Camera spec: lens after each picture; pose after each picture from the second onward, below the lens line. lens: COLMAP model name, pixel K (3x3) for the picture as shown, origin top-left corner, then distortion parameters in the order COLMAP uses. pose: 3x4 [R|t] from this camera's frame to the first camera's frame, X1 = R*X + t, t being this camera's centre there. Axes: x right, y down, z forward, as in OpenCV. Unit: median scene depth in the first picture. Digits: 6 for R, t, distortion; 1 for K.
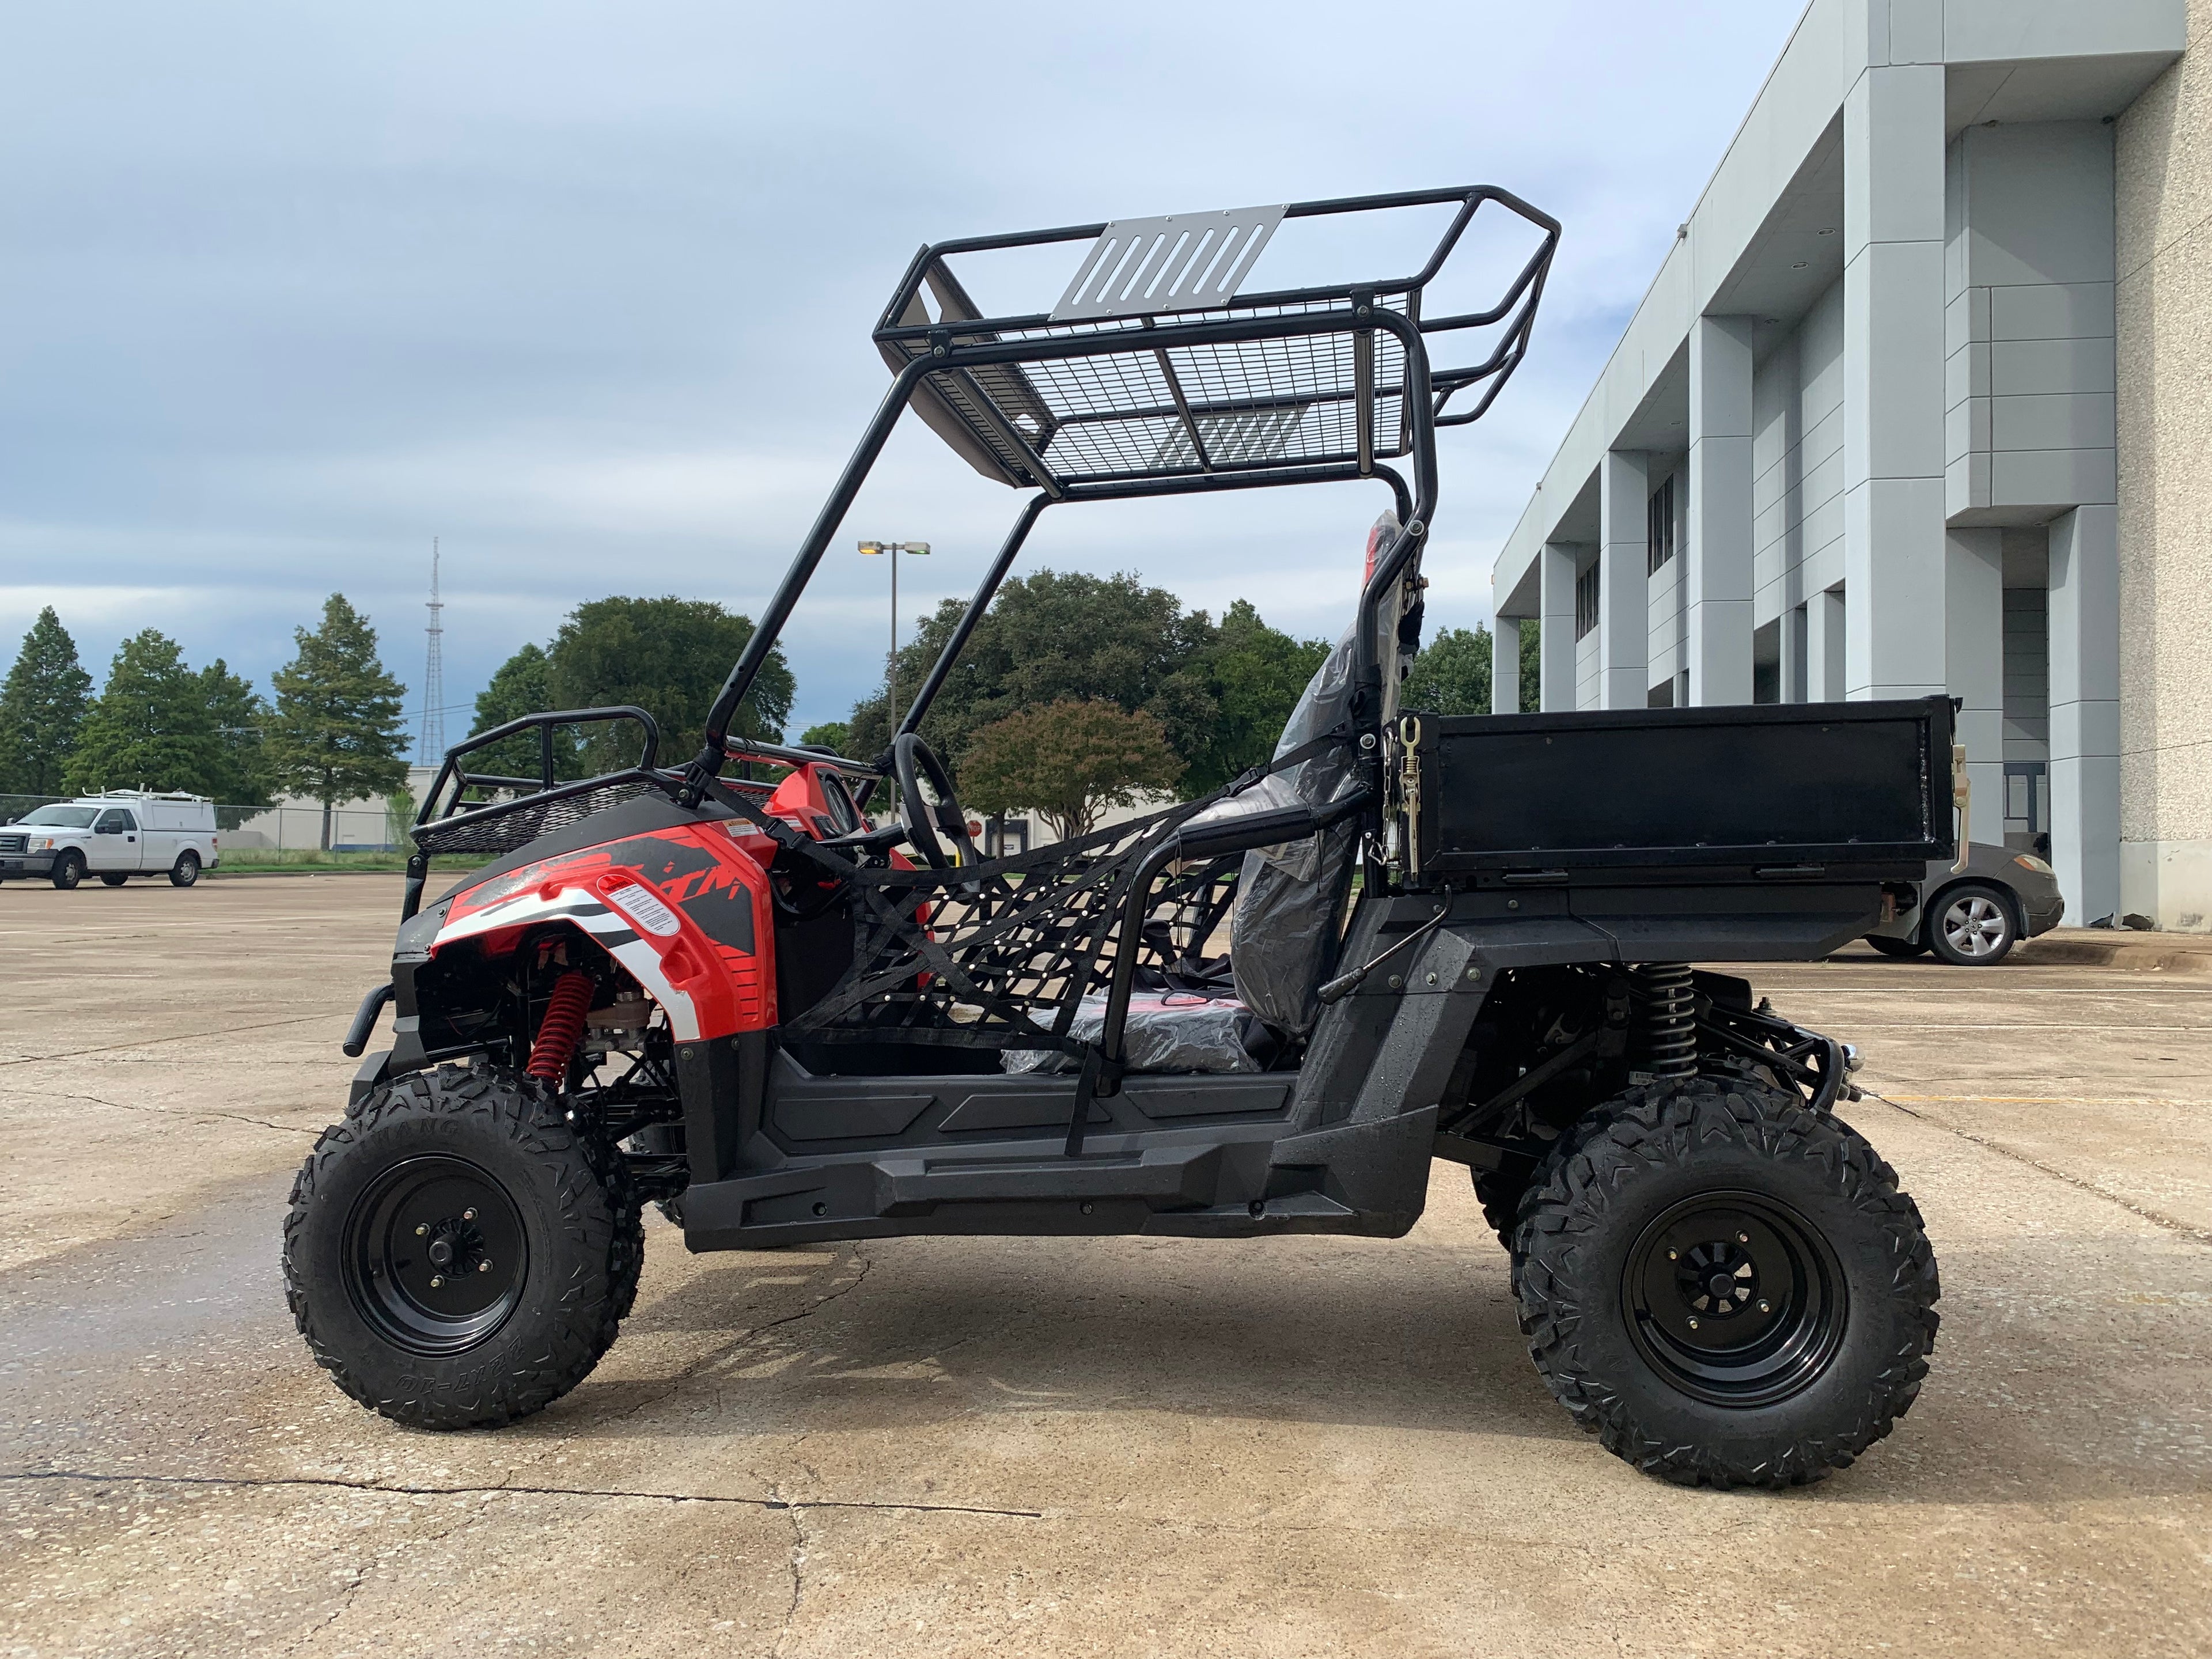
lens RADIAL K [[1698.6, 0, 1108.3], [0, 1698.6, 837.0], [0, 0, 1]] dist [0.019183, -0.010904]
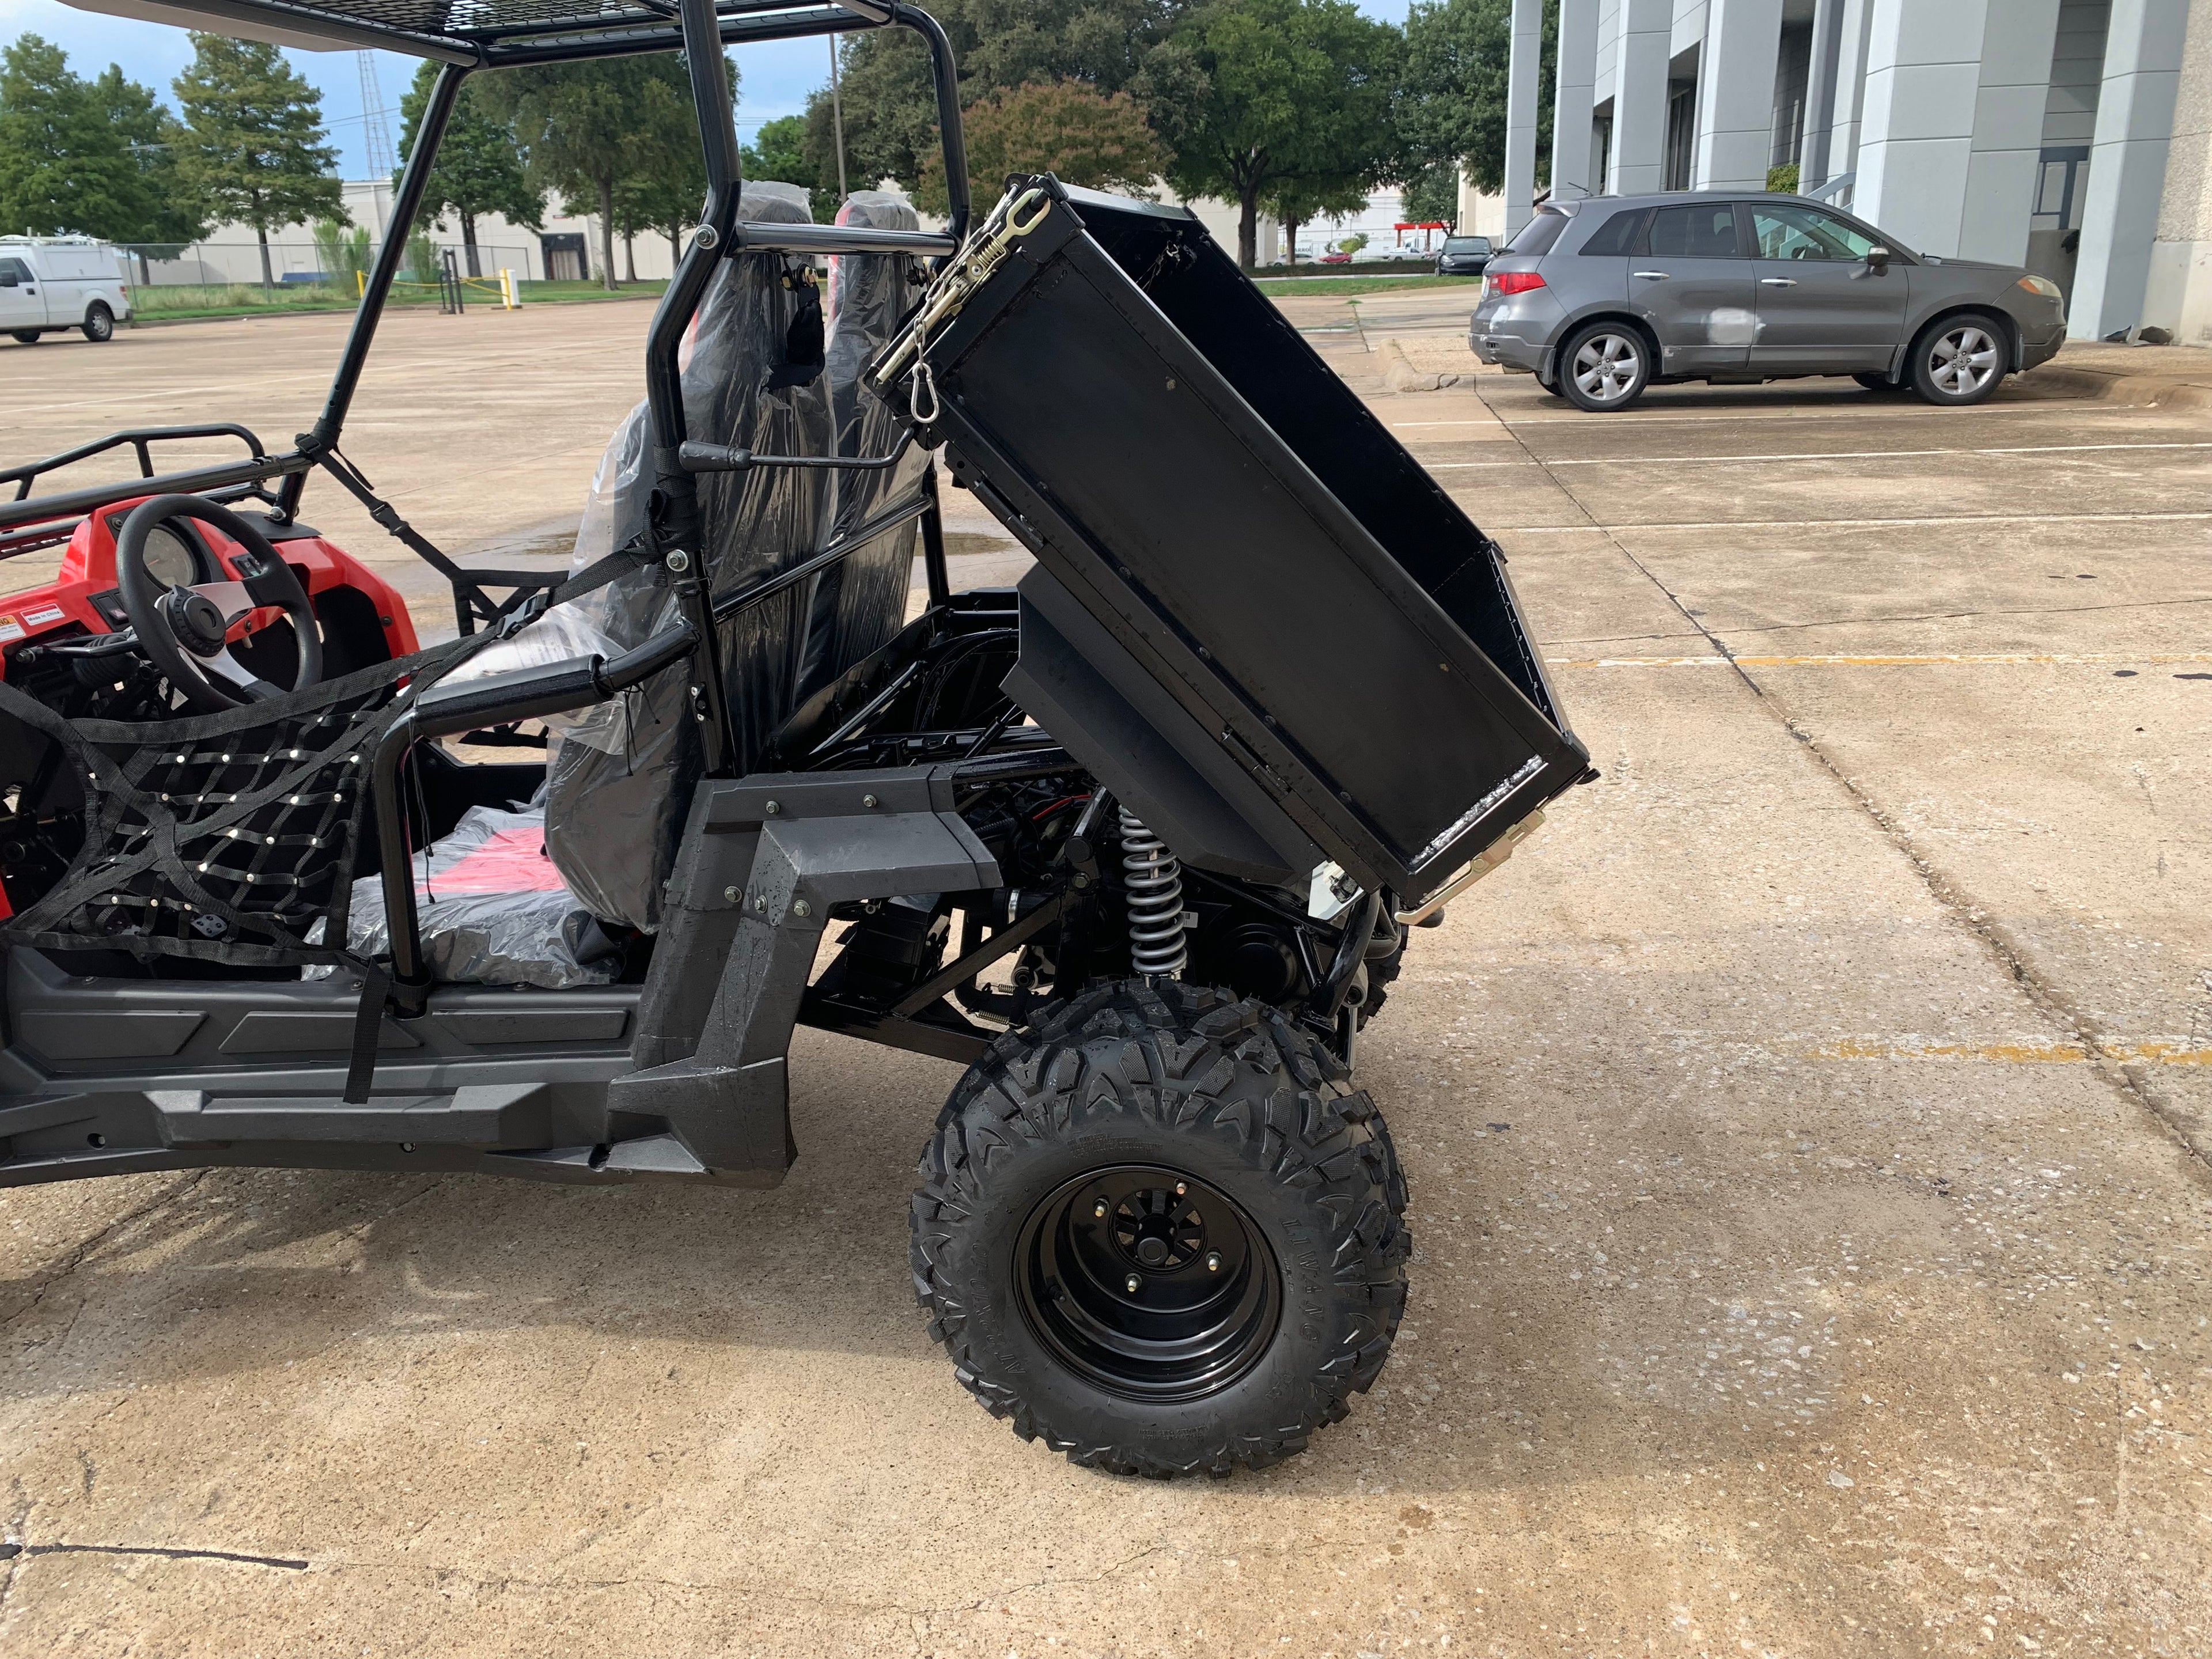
lens RADIAL K [[1720.0, 0, 1106.0], [0, 1720.0, 829.5], [0, 0, 1]] dist [-0.014271, 0.026020]
pose [[0.999360, -0.031881, -0.016230, 0.047120], [0.035455, 0.943122, 0.330549, -0.024980], [0.004769, -0.330913, 0.943649, 0.041743]]
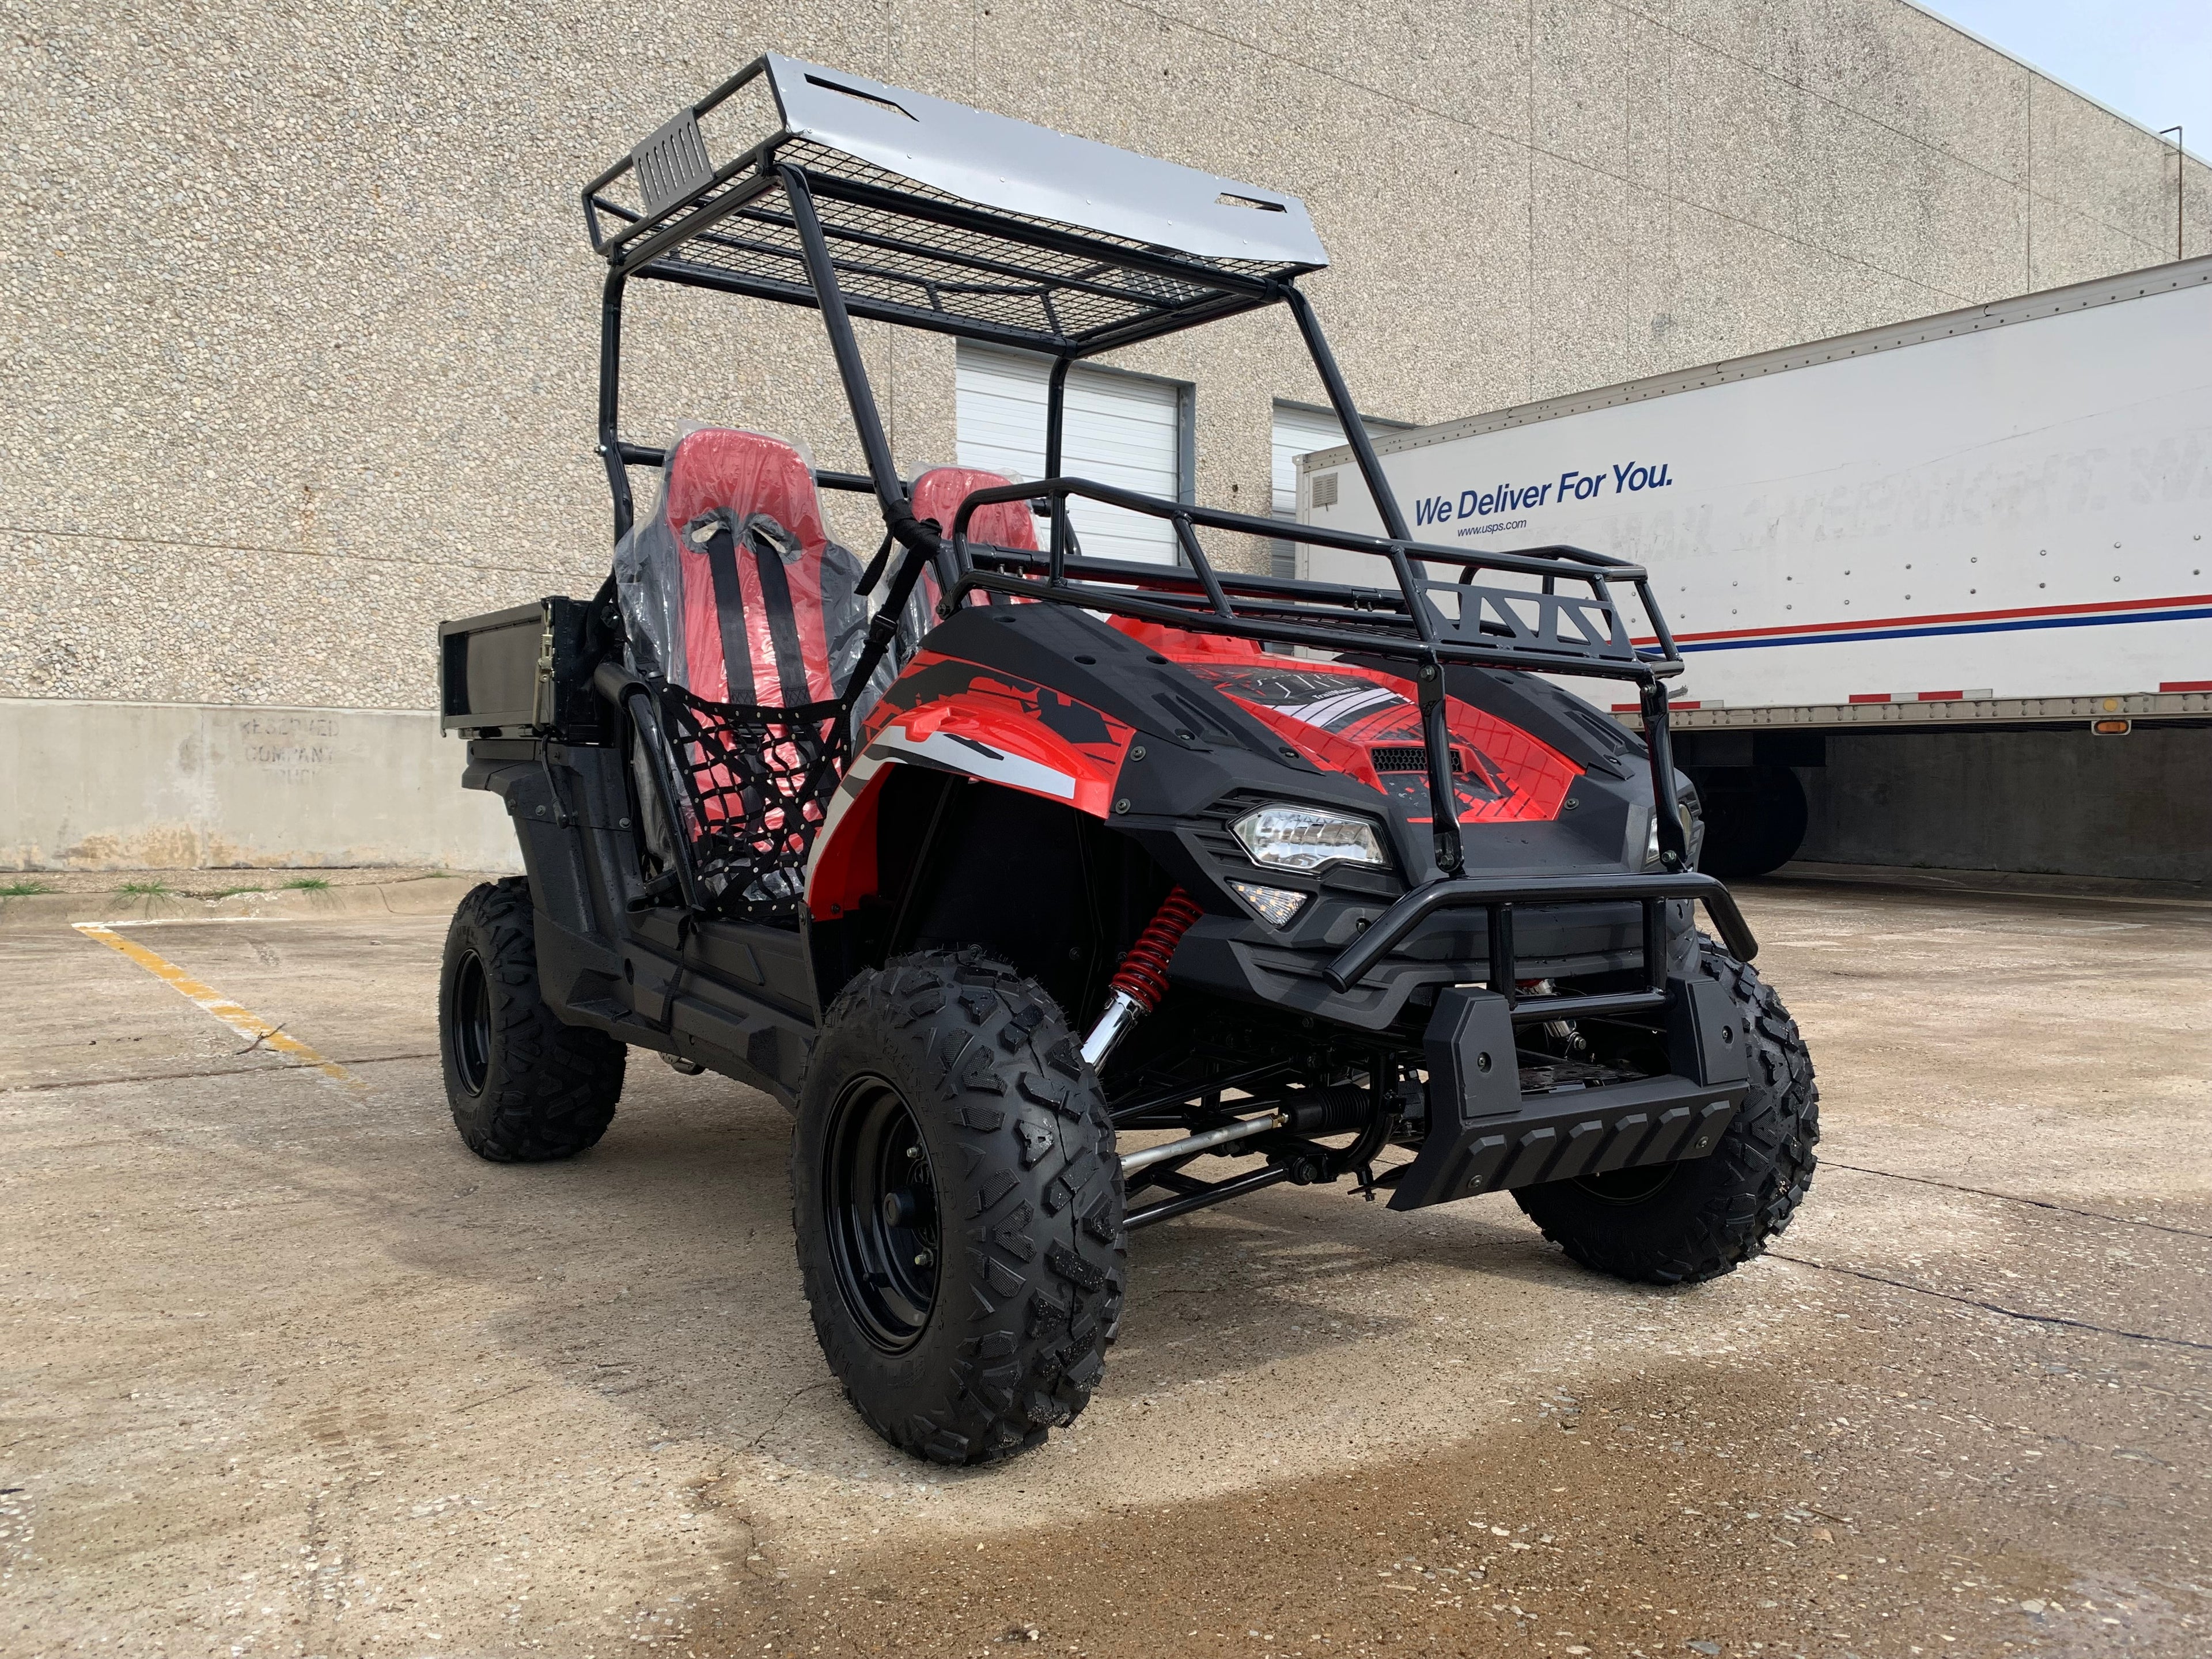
lens RADIAL K [[1706.4, 0, 1143.7], [0, 1706.4, 811.0], [0, 0, 1]] dist [0.019532, -0.007272]
pose [[-0.710391, -0.010253, 0.703733, -0.128621], [-0.021968, 0.999730, -0.007610, 0.012713], [-0.703465, -0.020866, -0.710424, 0.282095]]
